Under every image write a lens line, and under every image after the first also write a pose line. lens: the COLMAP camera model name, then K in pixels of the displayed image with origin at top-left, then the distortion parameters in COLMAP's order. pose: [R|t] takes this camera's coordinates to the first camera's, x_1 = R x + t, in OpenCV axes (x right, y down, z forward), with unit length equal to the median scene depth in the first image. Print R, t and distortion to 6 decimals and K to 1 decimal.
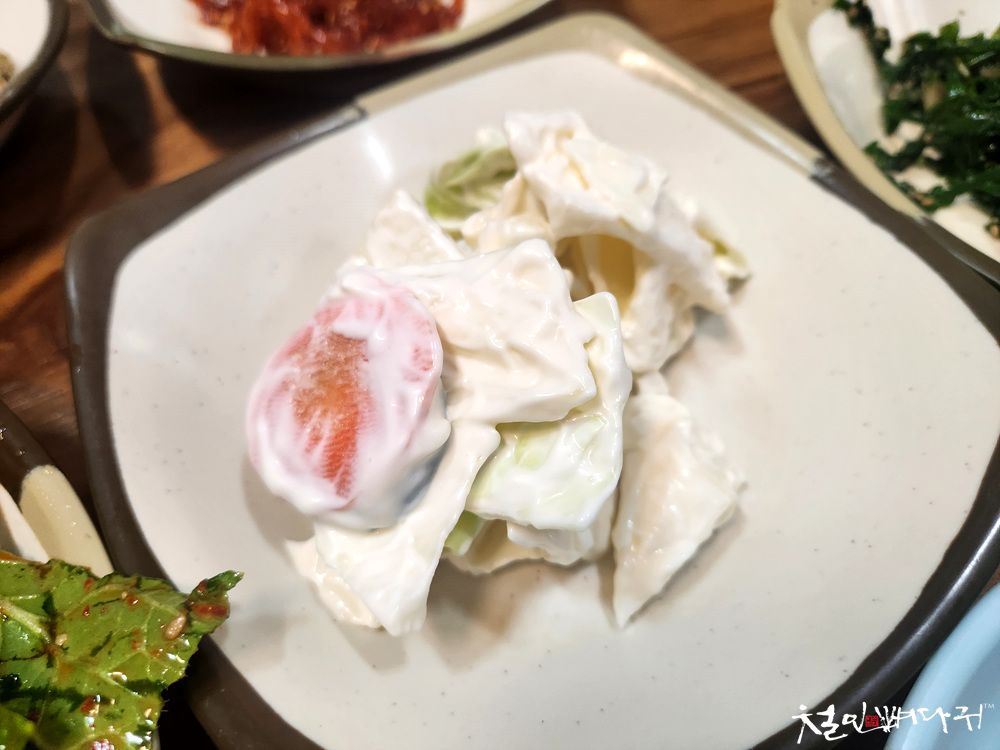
lens RADIAL K [[660.8, 0, 504.6], [0, 660.8, 378.3], [0, 0, 1]] dist [0.004422, 0.002473]
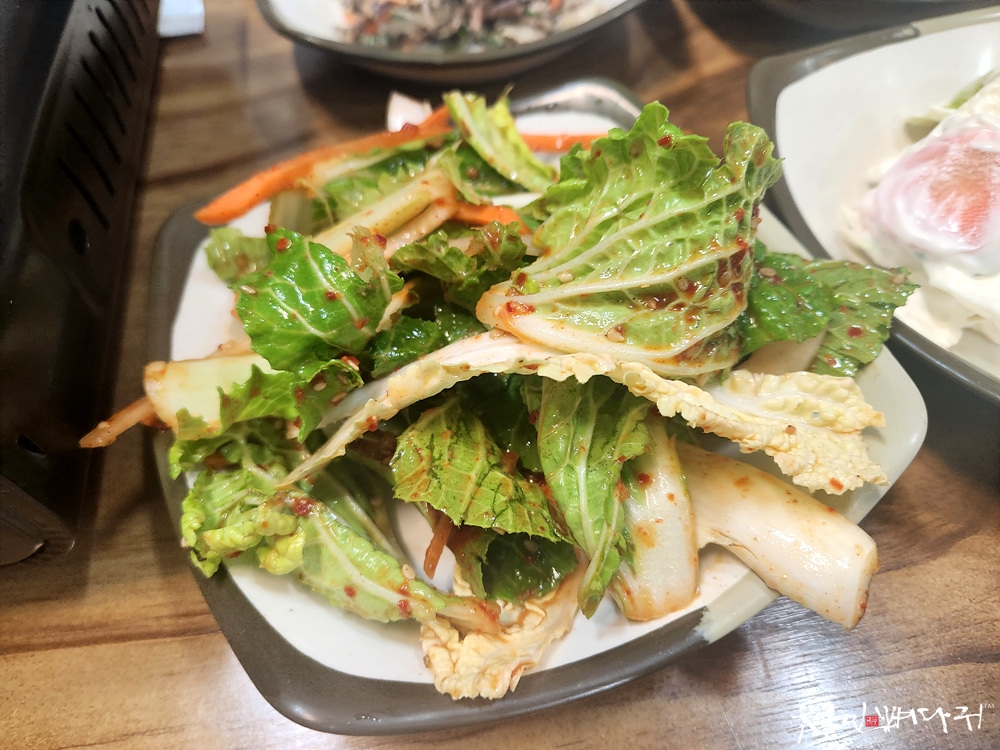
lens RADIAL K [[660.8, 0, 498.1], [0, 660.8, 373.8], [0, 0, 1]] dist [0.004422, 0.002473]
pose [[0.956983, 0.232489, -0.173587, -0.928286], [-0.233651, 0.972220, 0.013998, 0.680603], [0.172019, 0.027163, 0.984719, -0.686508]]
